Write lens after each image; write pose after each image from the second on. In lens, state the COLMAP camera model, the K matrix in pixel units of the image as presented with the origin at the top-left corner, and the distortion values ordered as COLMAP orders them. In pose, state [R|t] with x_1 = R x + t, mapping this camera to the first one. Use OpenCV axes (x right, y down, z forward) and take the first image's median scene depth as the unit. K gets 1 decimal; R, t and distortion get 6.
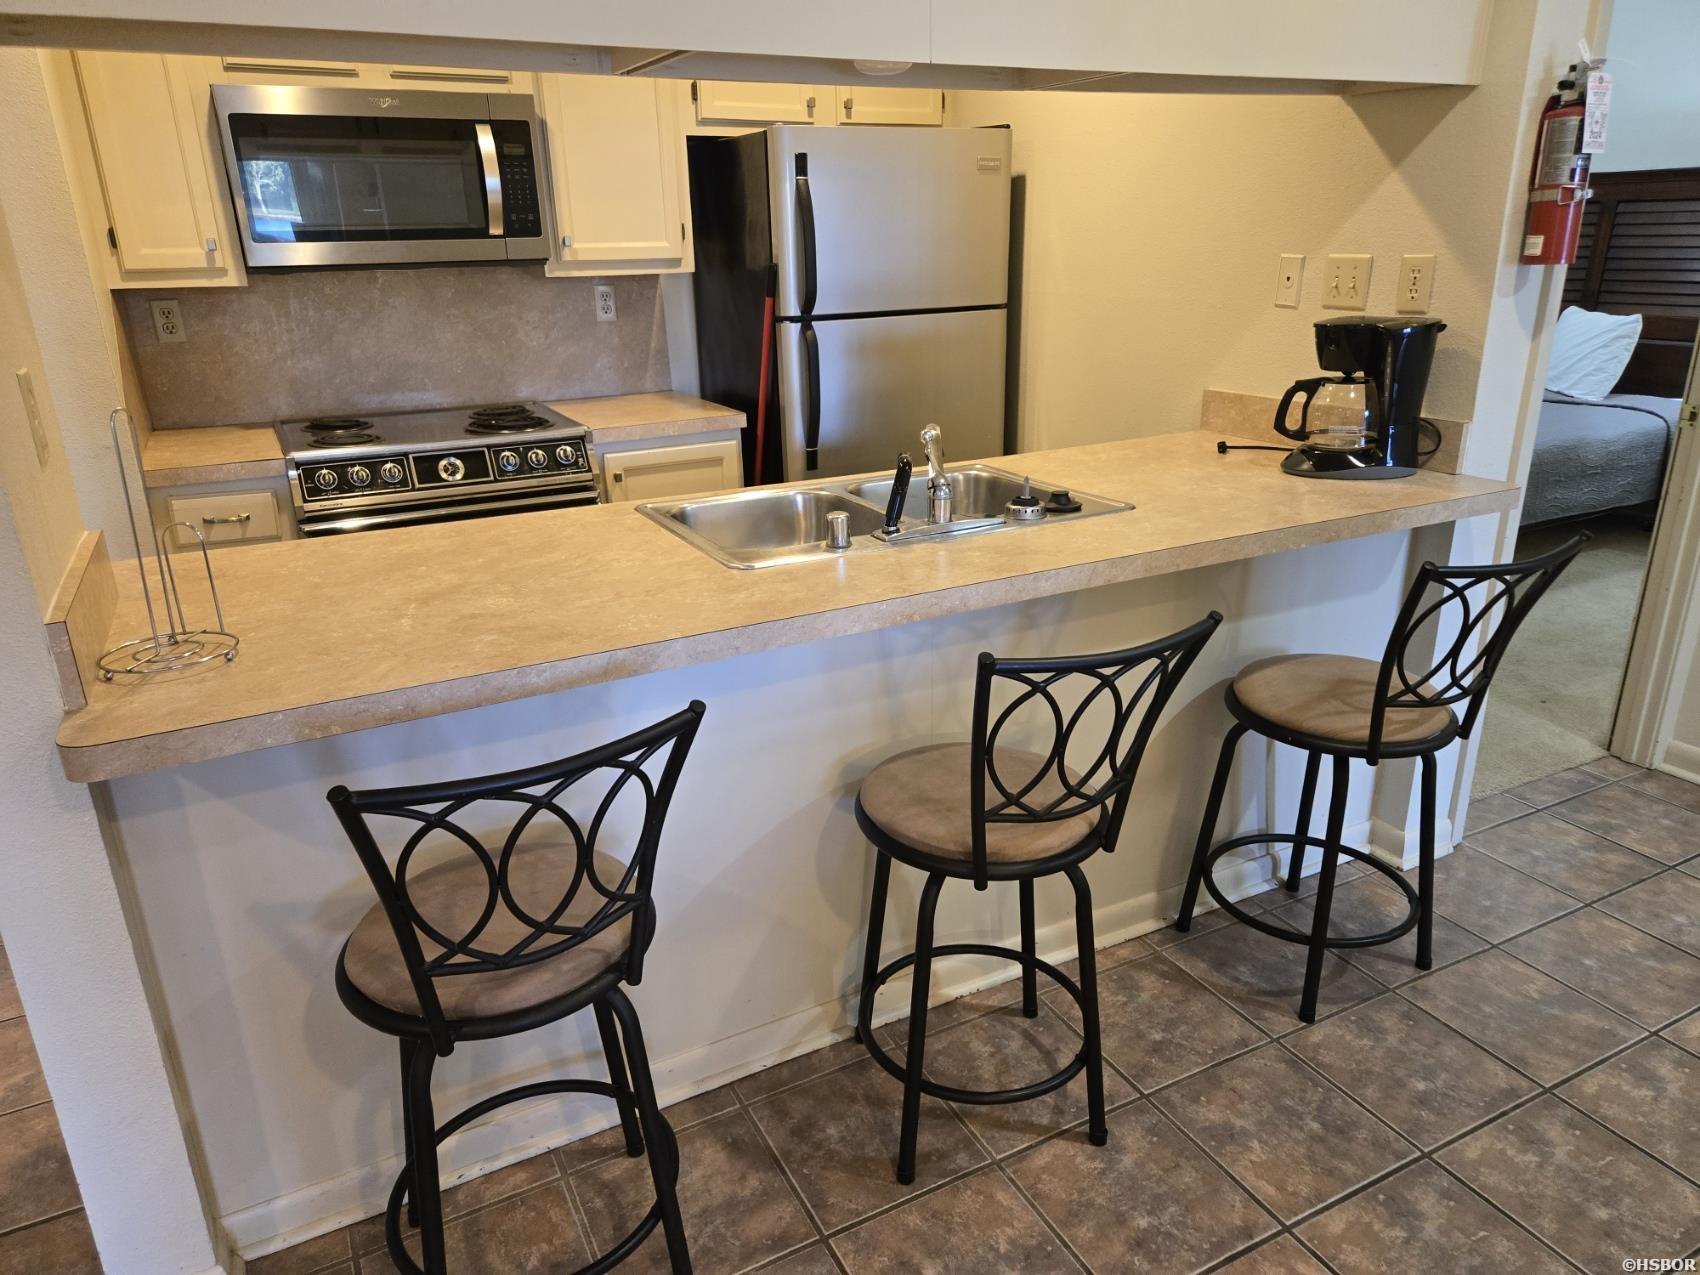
lens RADIAL K [[1146.8, 0, 845.2], [0, 1146.8, 643.1], [0, 0, 1]] dist [0.060320, -0.038469]
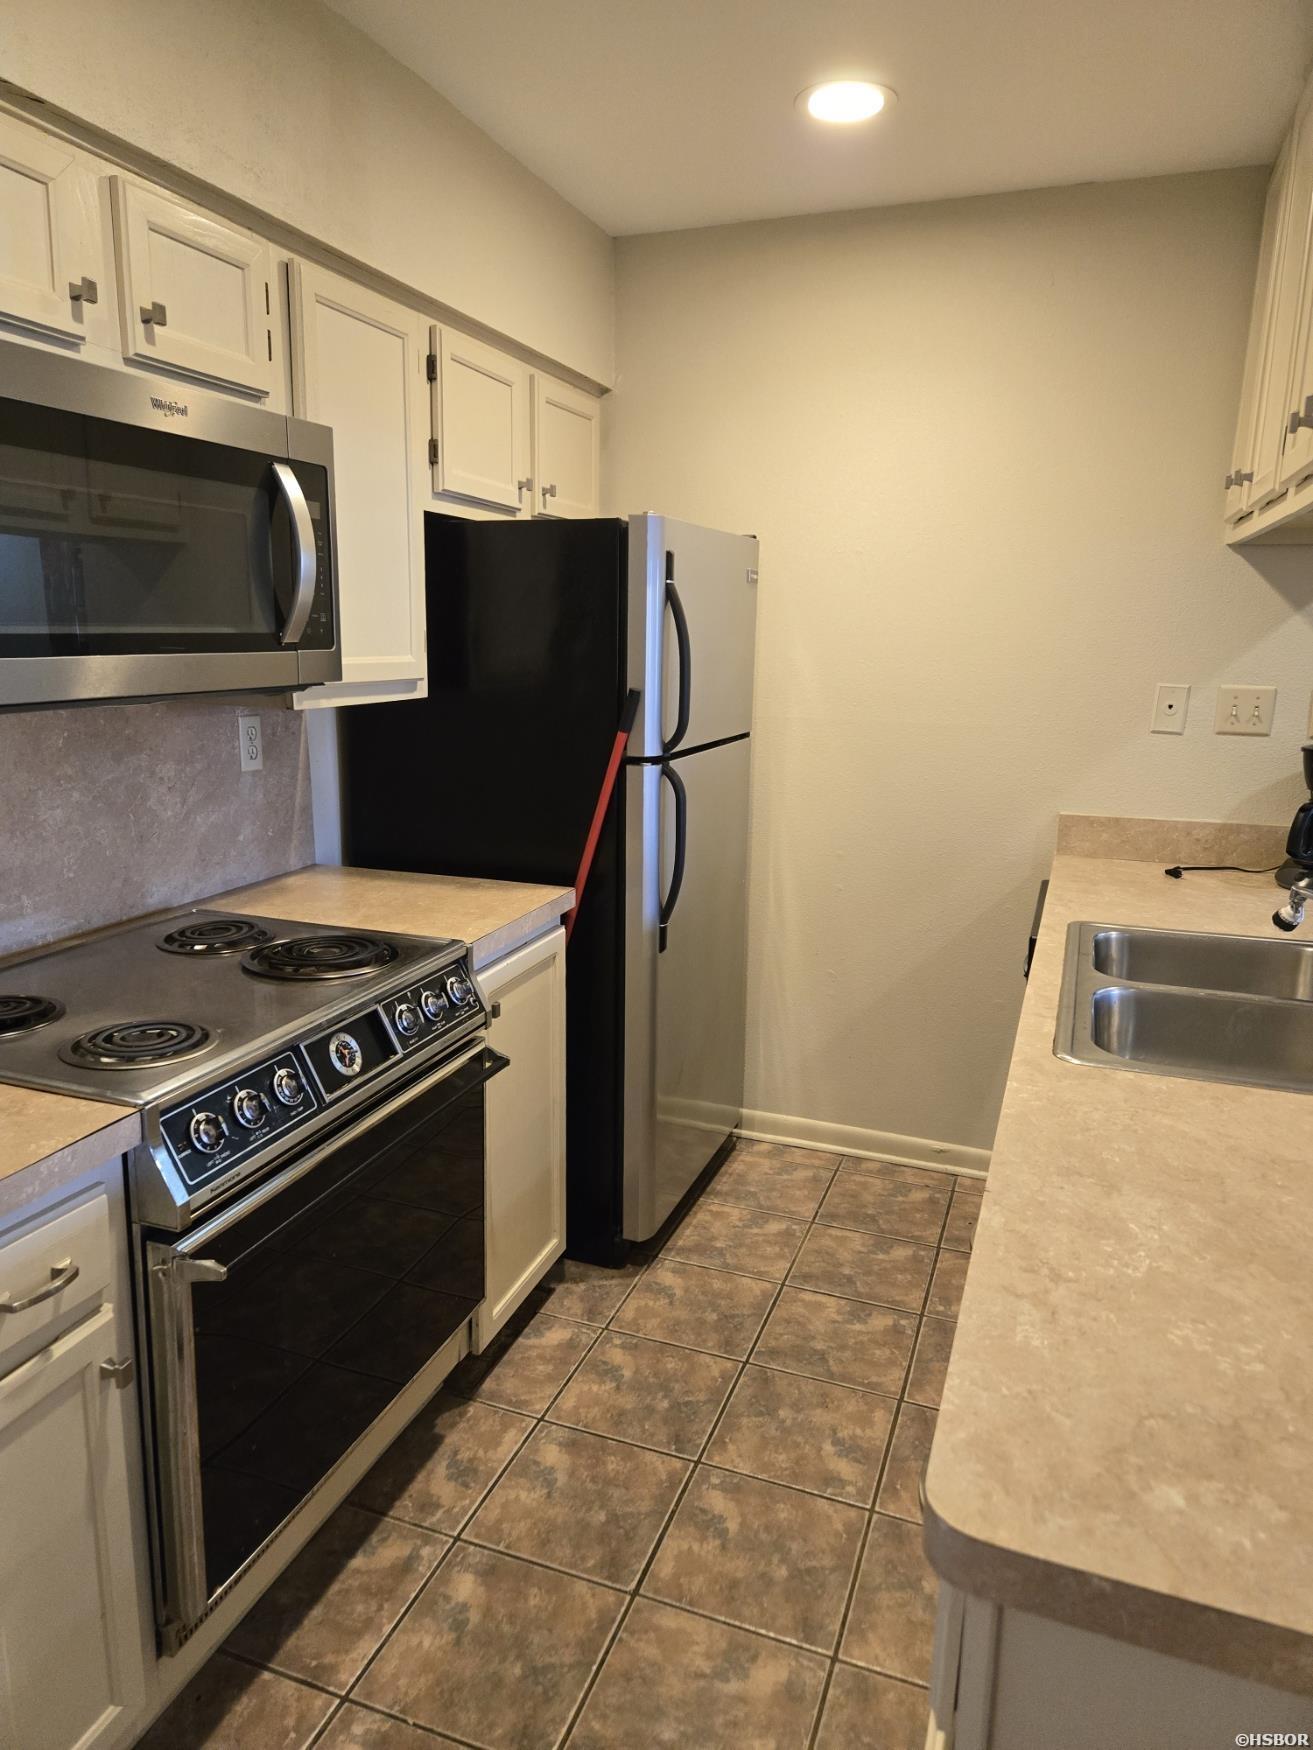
lens RADIAL K [[1180.5, 0, 650.1], [0, 1180.5, 873.9], [0, 0, 1]] dist [0.060320, -0.038469]
pose [[0.740535, -0.105980, 0.663608, -0.565698], [0.198641, 0.977881, -0.065497, -0.159559], [-0.641989, 0.180322, 0.745207, 0.445194]]
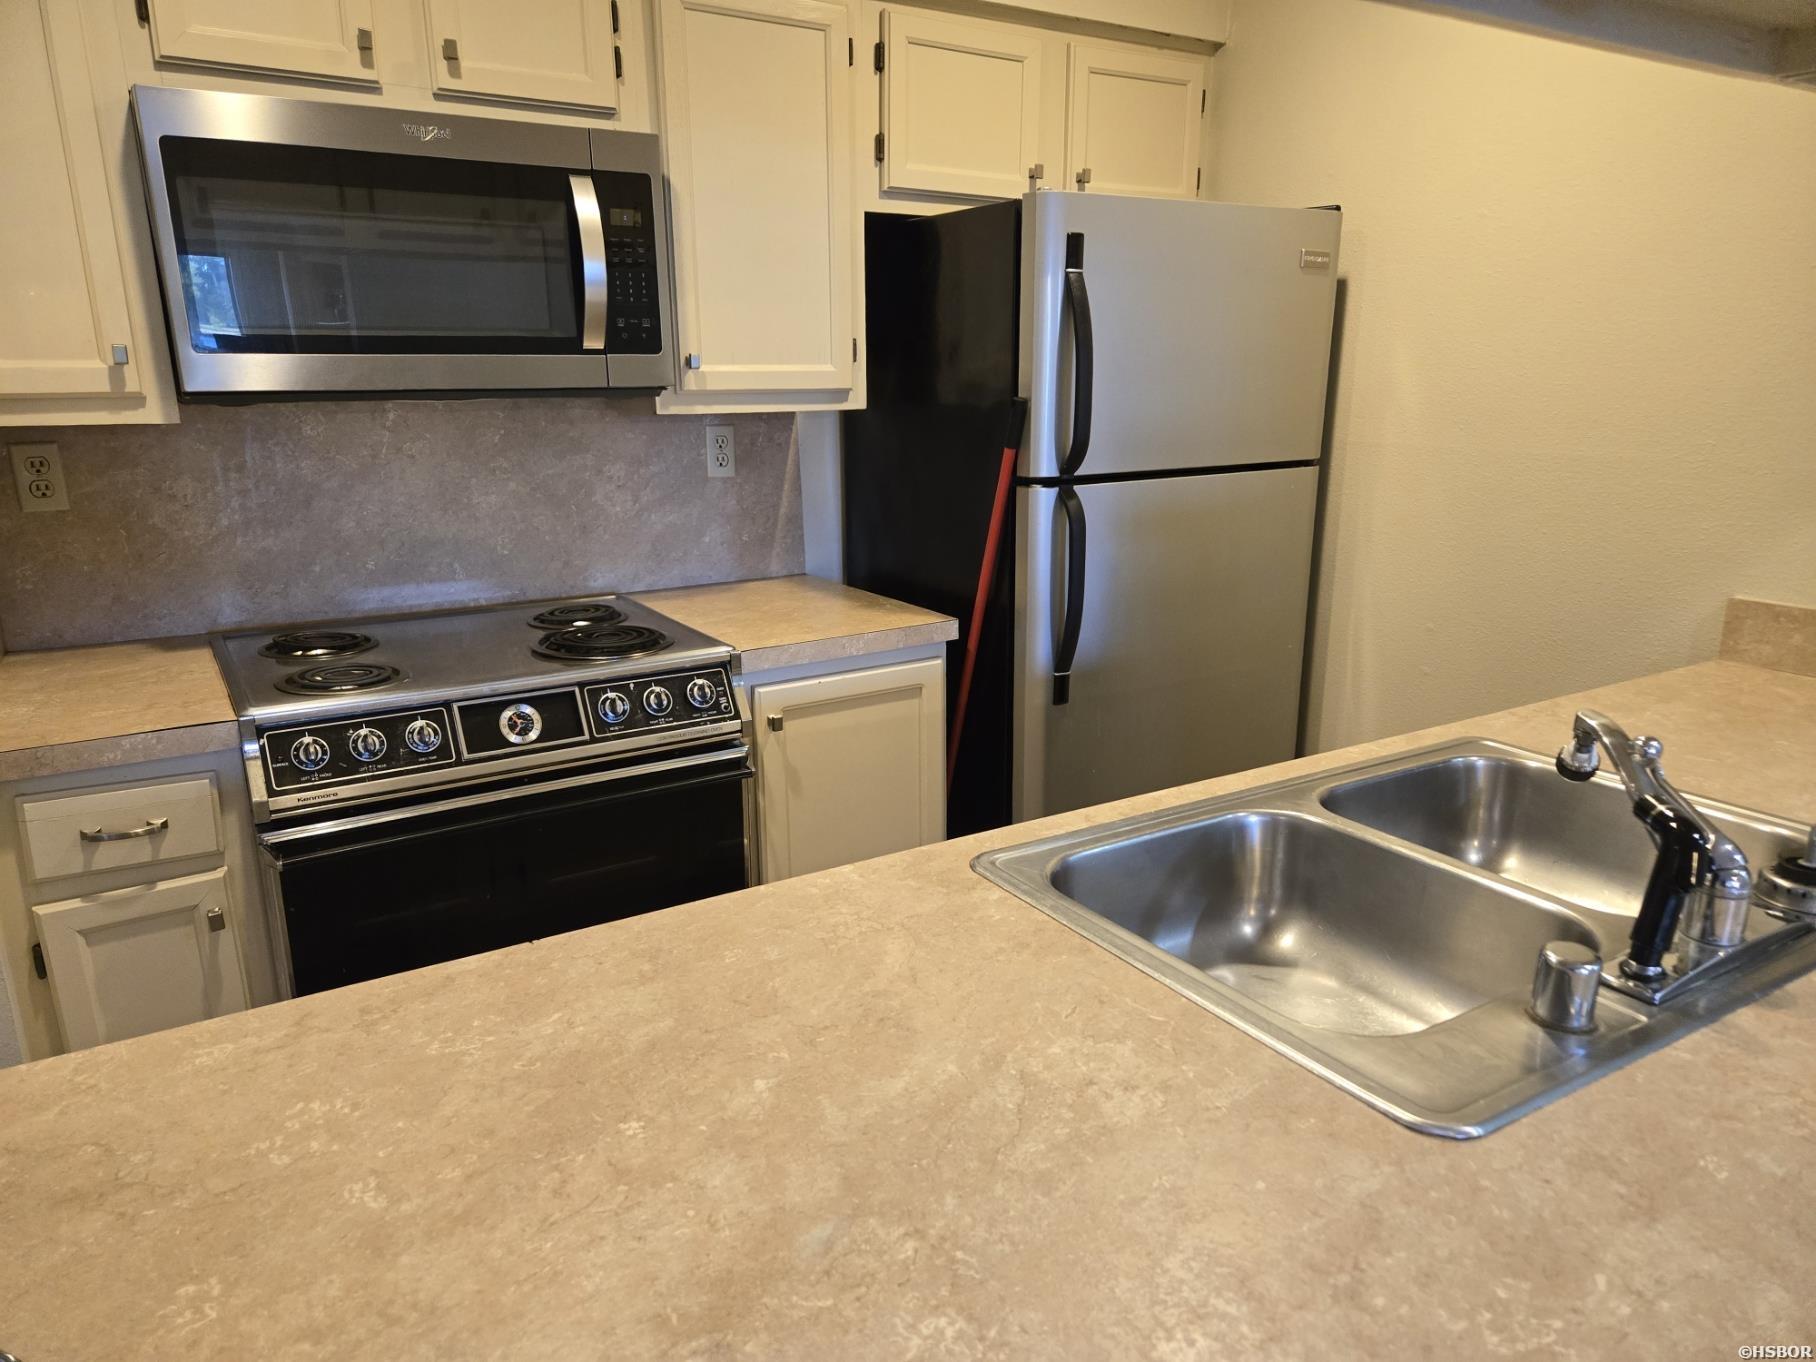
lens RADIAL K [[1225.0, 0, 907.9], [0, 1225.0, 698.3], [0, 0, 1]] dist [0.060320, -0.038469]
pose [[0.997008, -0.003297, 0.077222, -0.178565], [0.009355, 0.996892, -0.078226, -0.105670], [-0.076724, 0.078714, 0.993940, 0.325847]]
